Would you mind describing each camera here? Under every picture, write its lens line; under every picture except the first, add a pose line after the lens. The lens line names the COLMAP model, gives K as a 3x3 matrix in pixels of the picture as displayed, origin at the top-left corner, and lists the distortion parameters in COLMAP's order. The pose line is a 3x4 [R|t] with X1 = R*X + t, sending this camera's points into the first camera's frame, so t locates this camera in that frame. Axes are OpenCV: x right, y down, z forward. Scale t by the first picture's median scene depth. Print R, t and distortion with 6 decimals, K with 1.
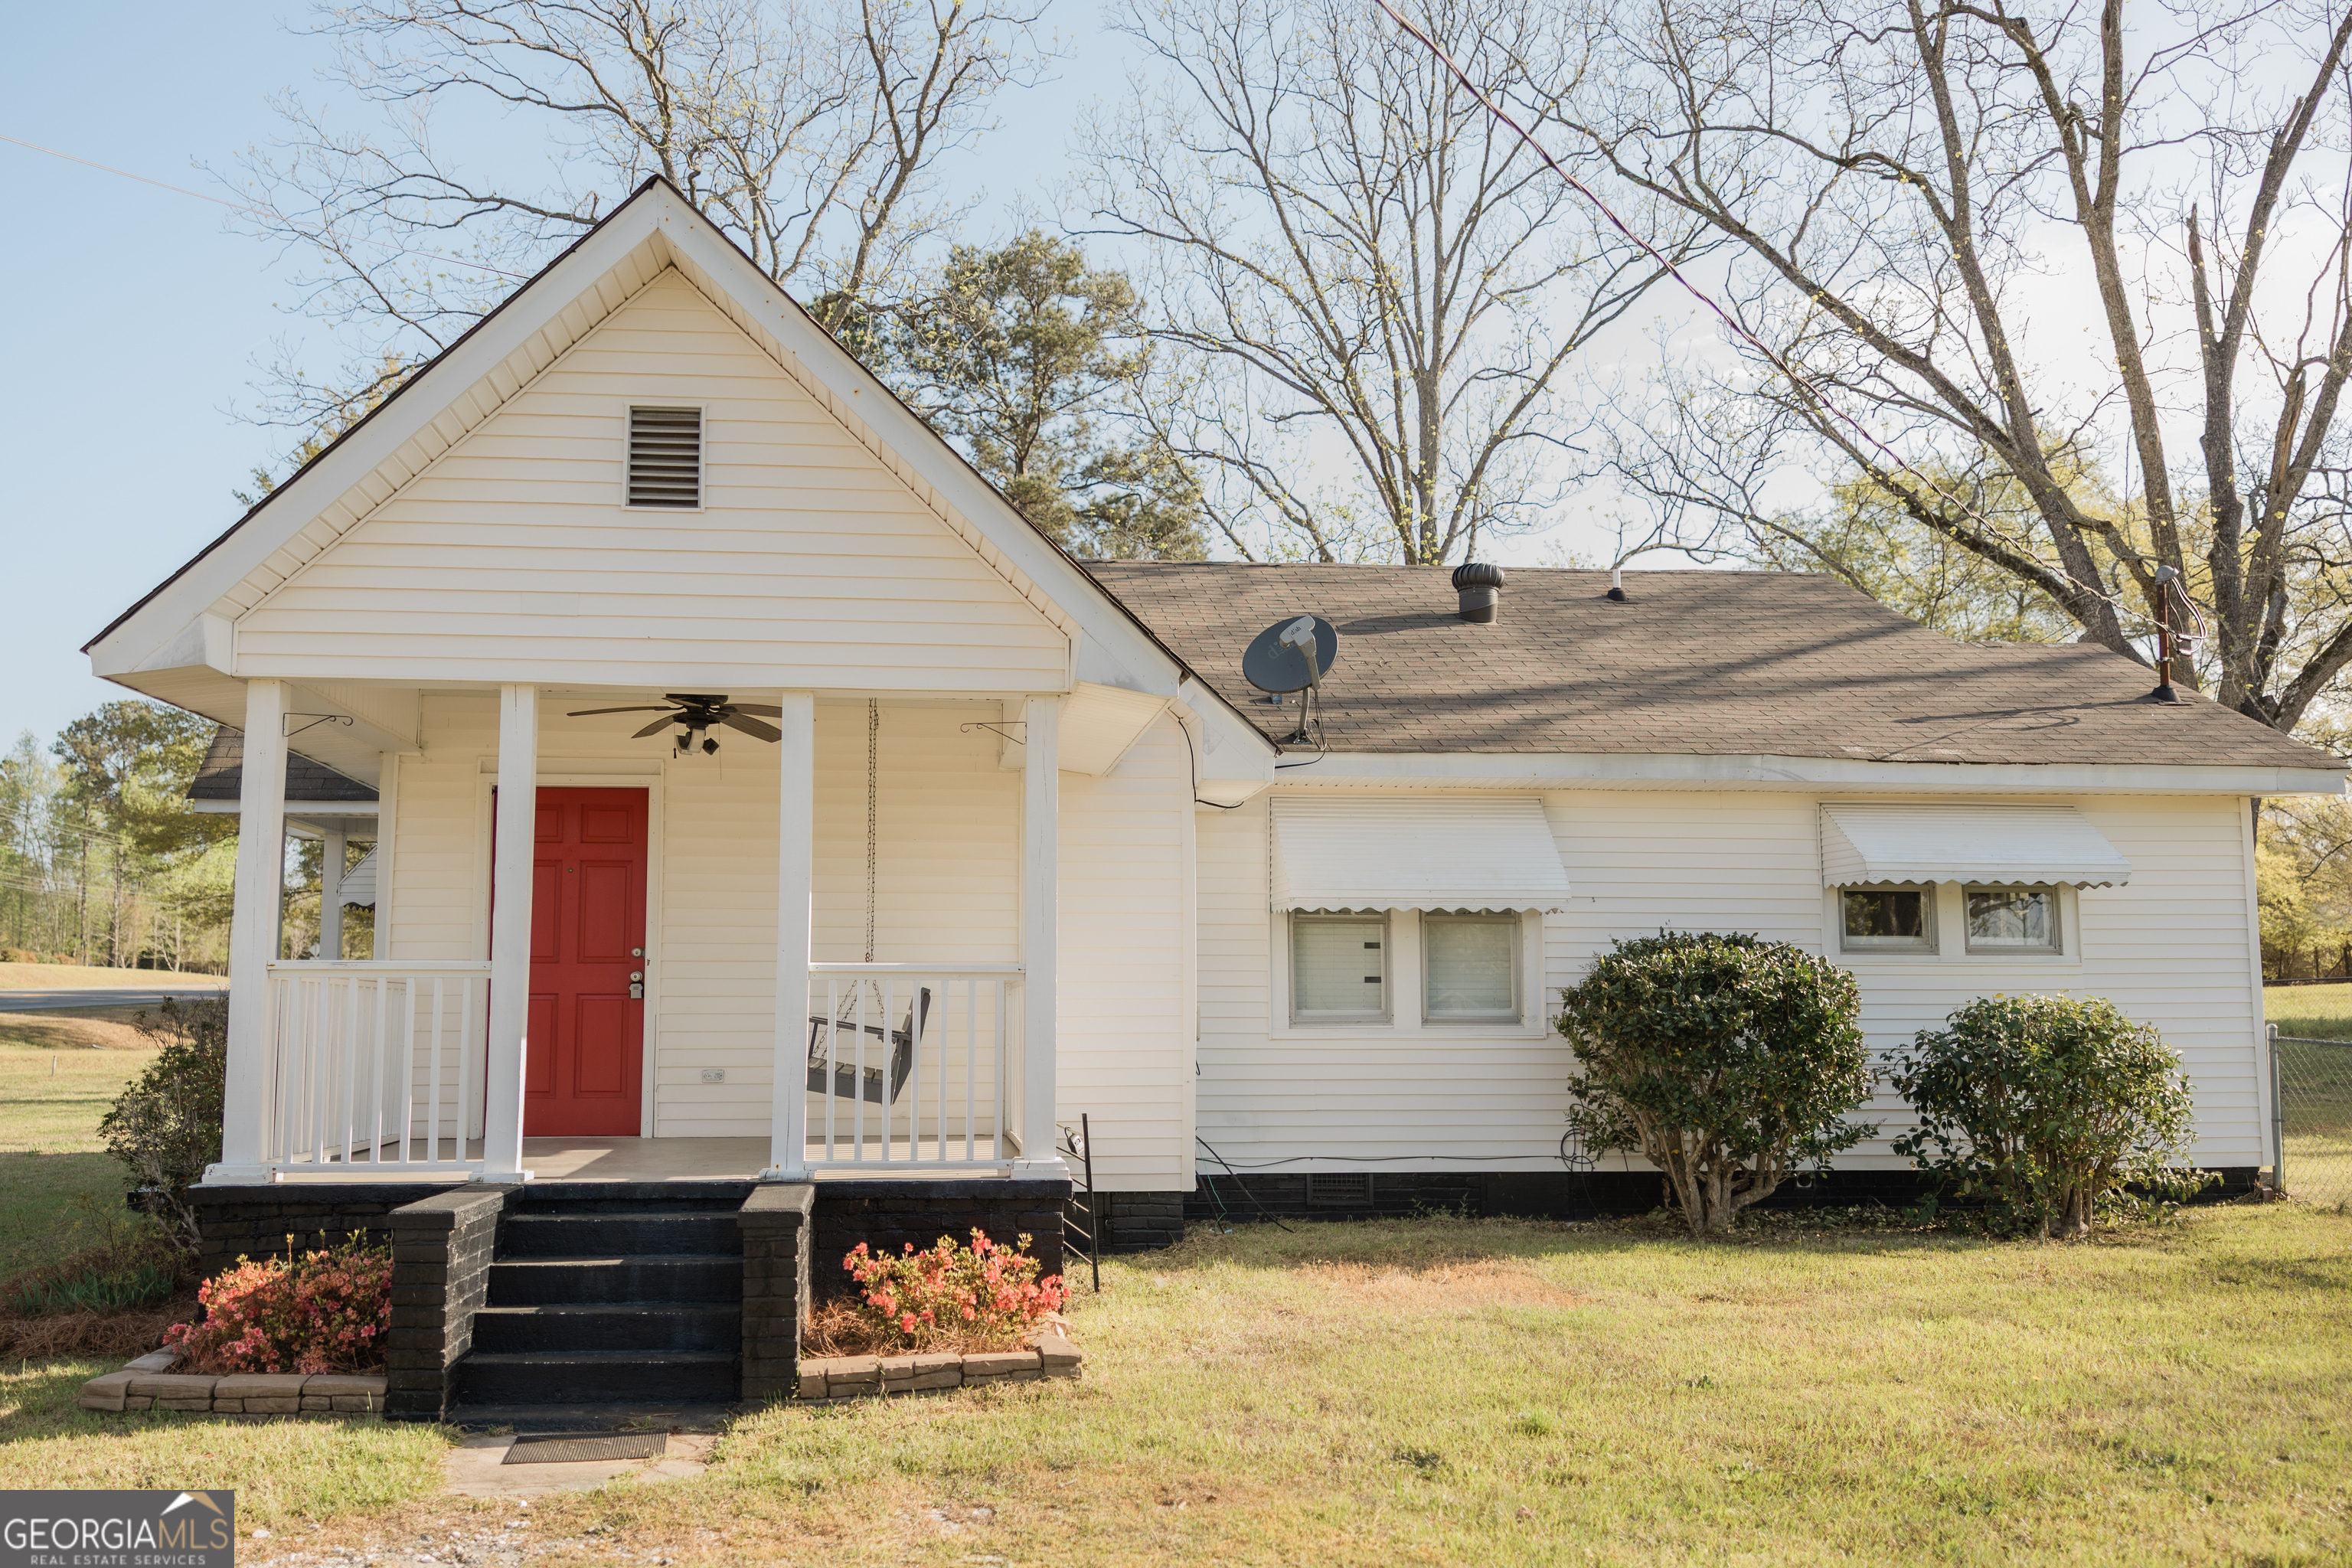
lens RADIAL K [[2214.9, 0, 1176.0], [0, 2214.9, 784.0], [0, 0, 1]] dist [0.016695, -0.001254]
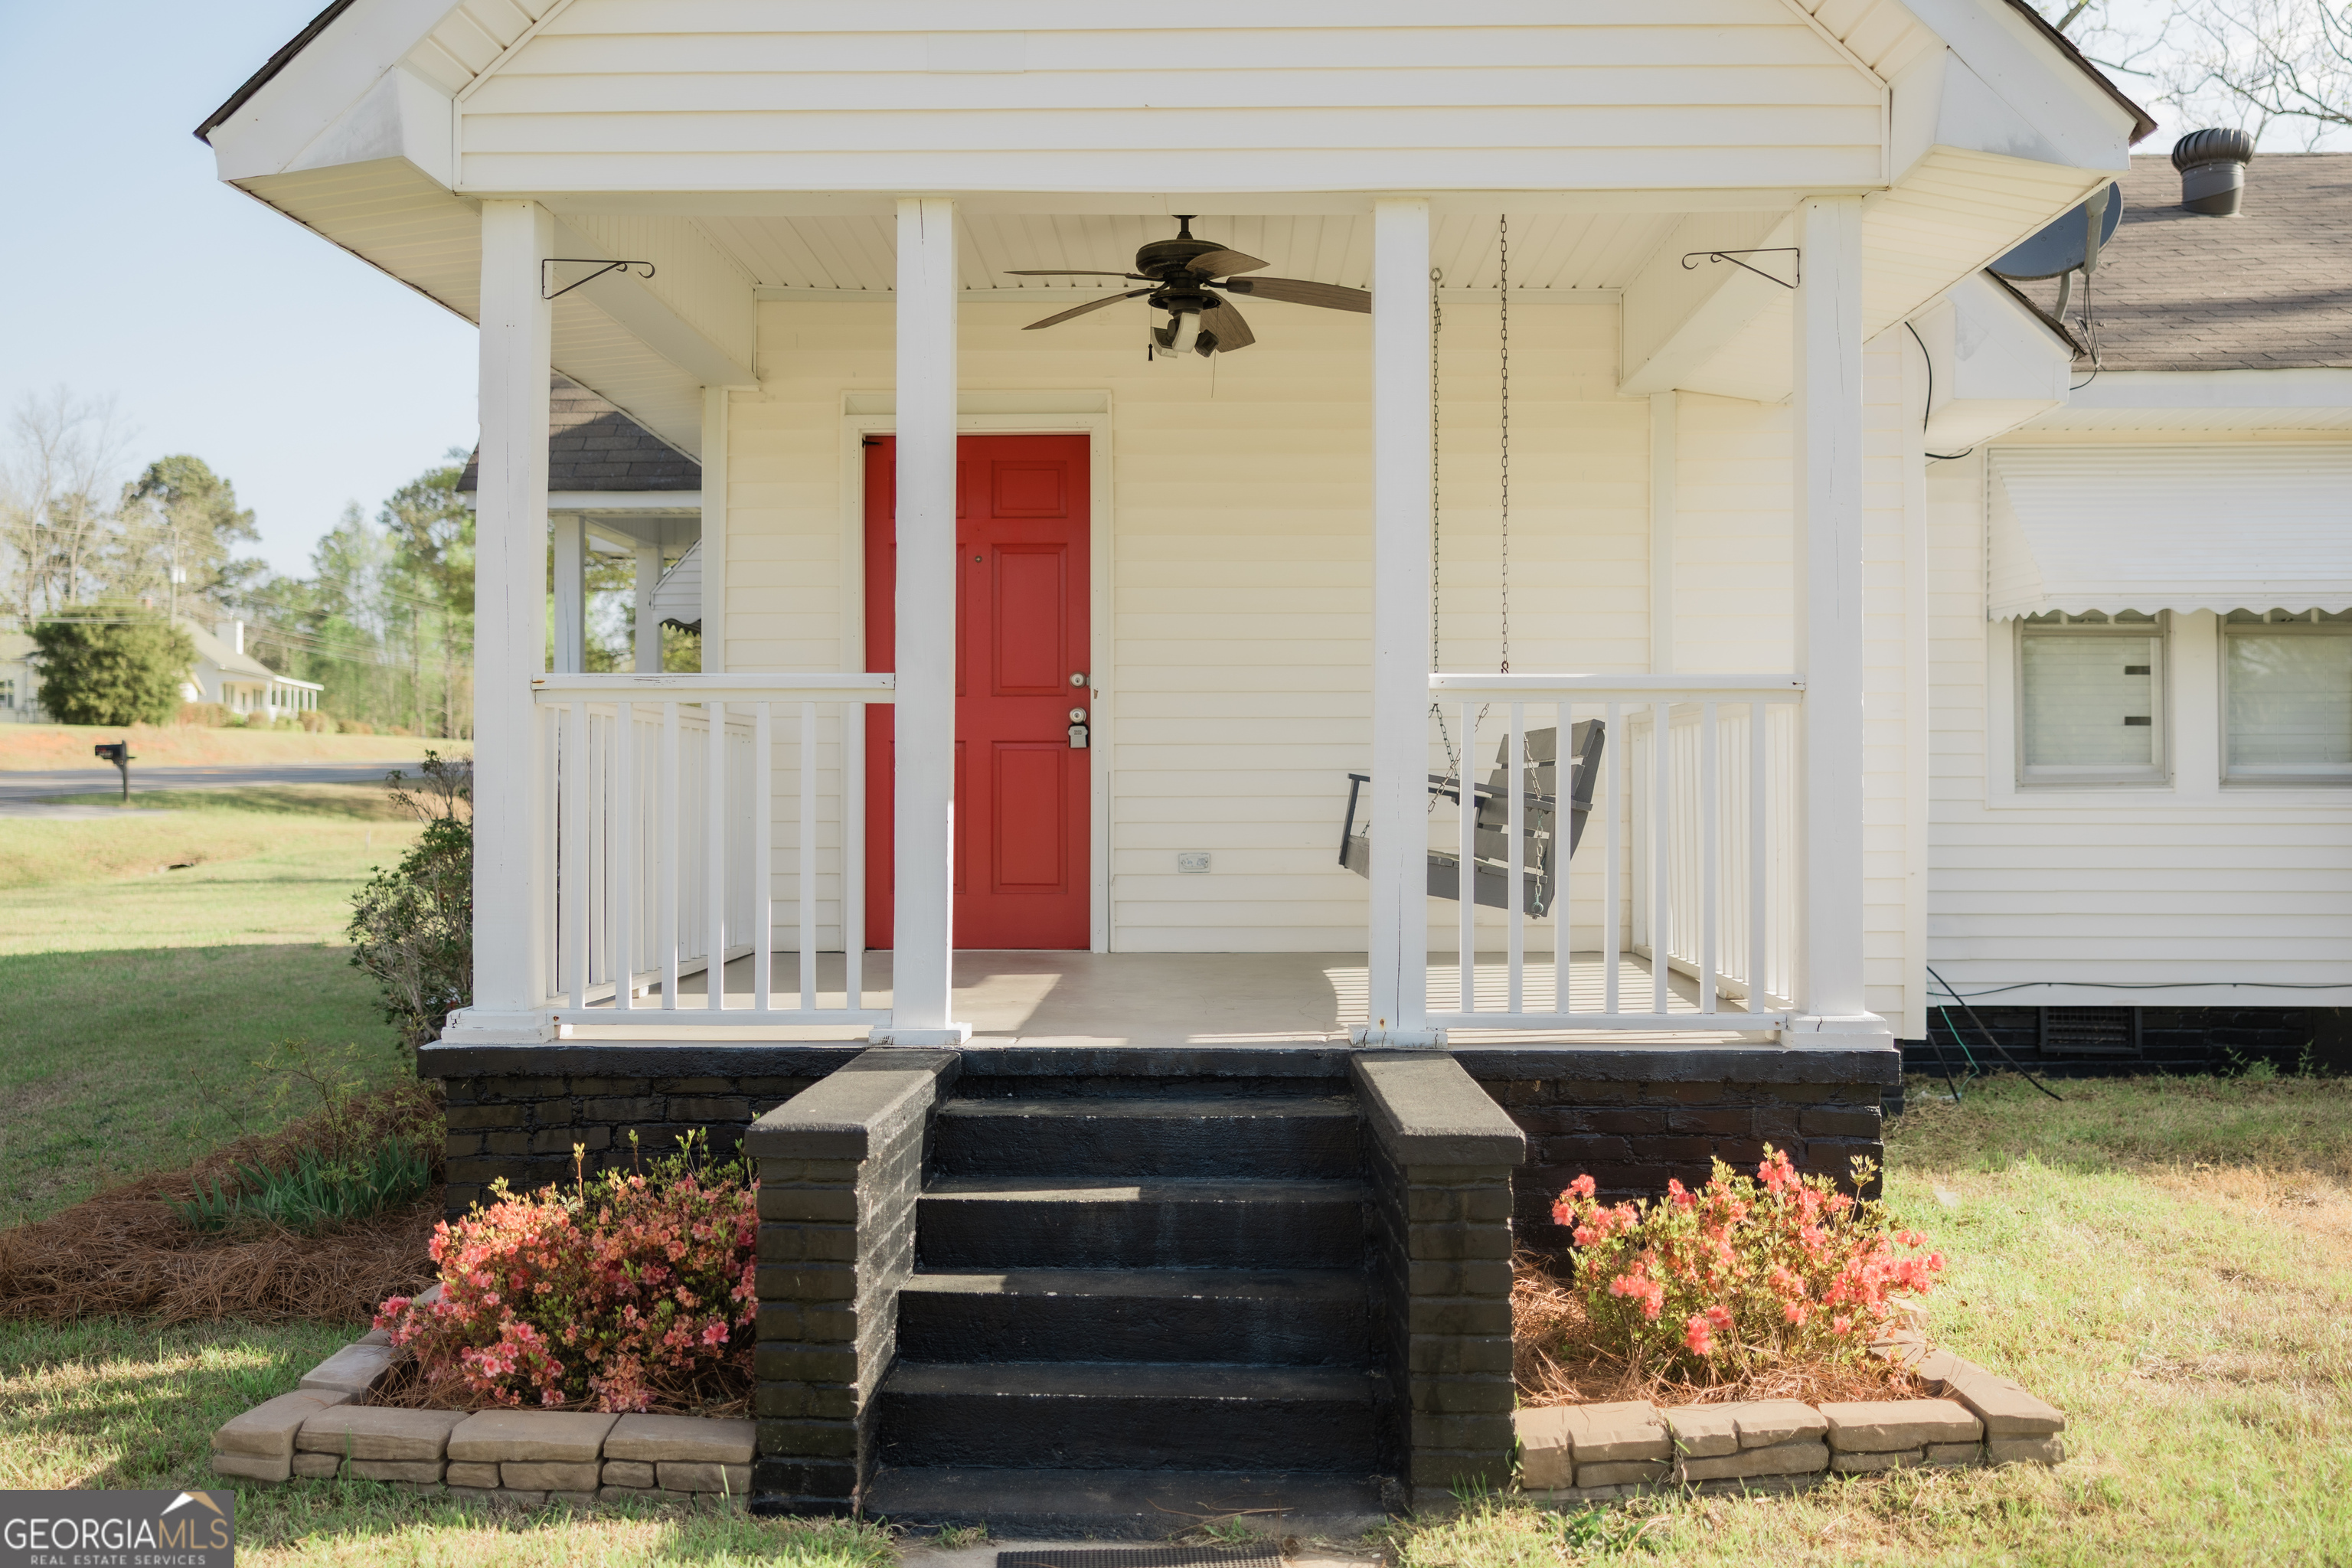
lens RADIAL K [[2207.9, 0, 1201.8], [0, 2207.9, 759.9], [0, 0, 1]] dist [0.002637, 0.012557]
pose [[0.992398, -0.002950, -0.123037, -0.151978], [0.013987, 0.995939, 0.088935, 0.050561], [0.122275, -0.089979, 0.988409, 0.418707]]
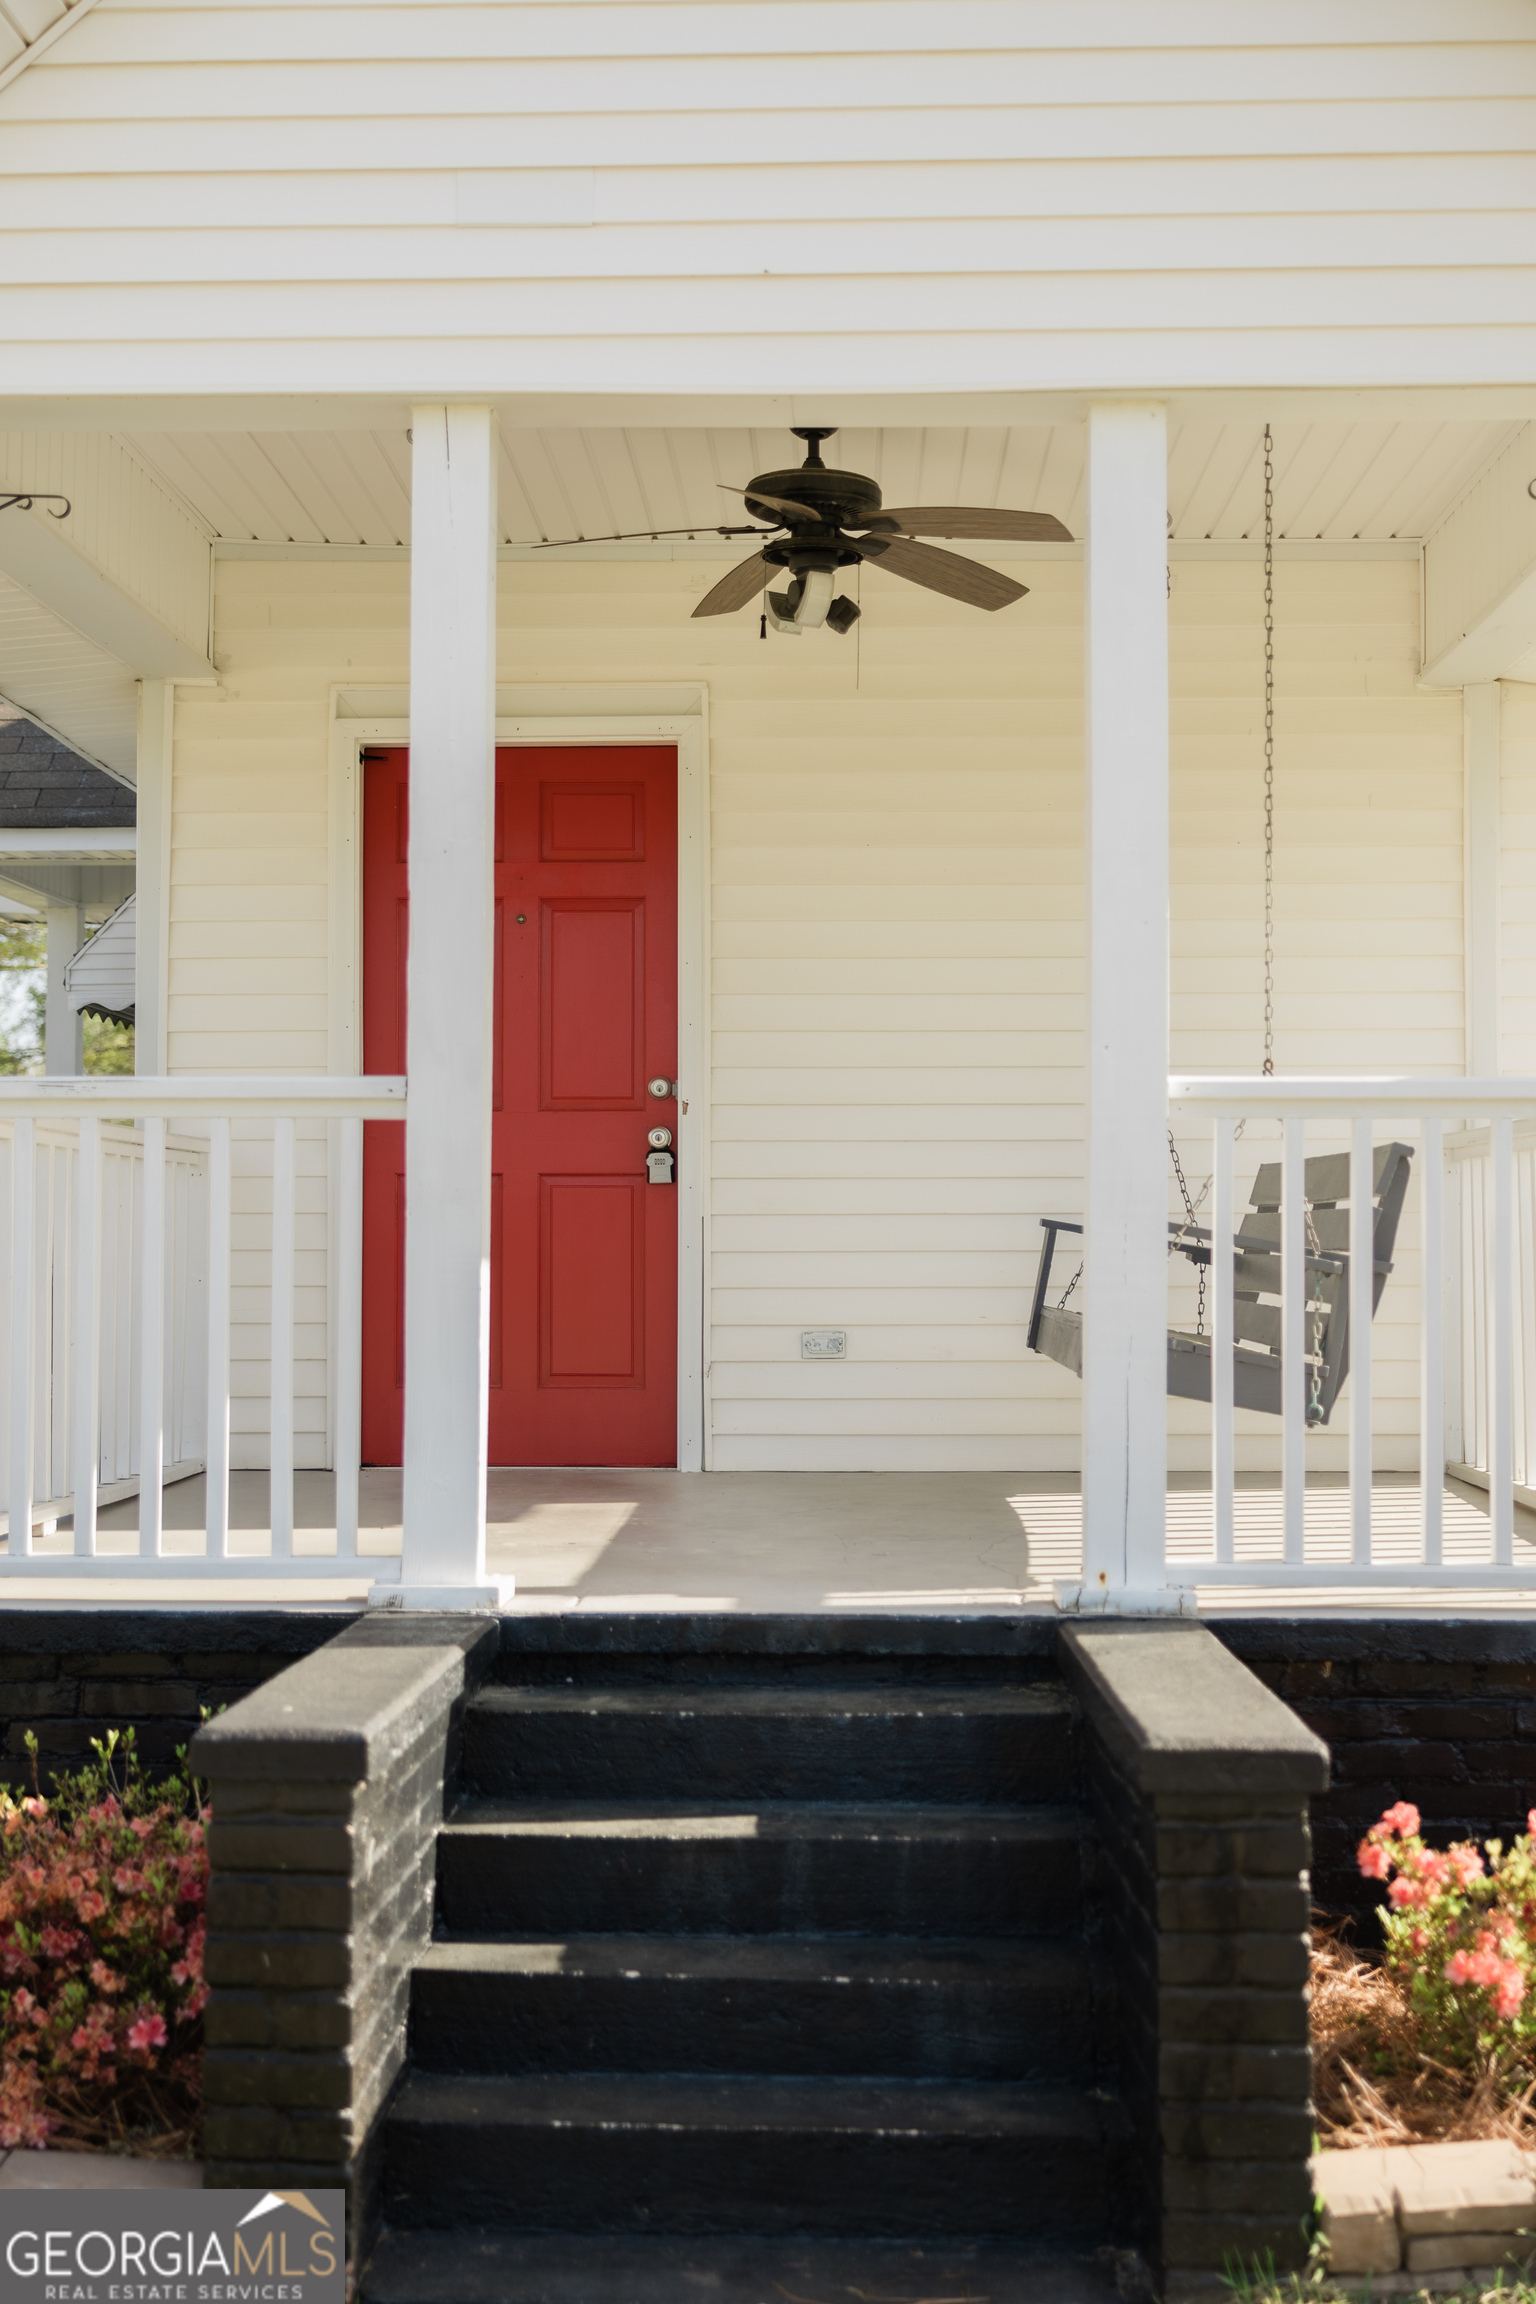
lens RADIAL K [[2989.8, 0, 758.5], [0, 2989.8, 1114.7], [0, 0, 1]] dist [-0.002091, 0.003707]
pose [[0.989989, -0.006898, -0.140975, -0.161039], [0.015544, 0.998058, 0.060322, 0.053028], [0.140285, -0.061909, 0.988174, 0.446913]]
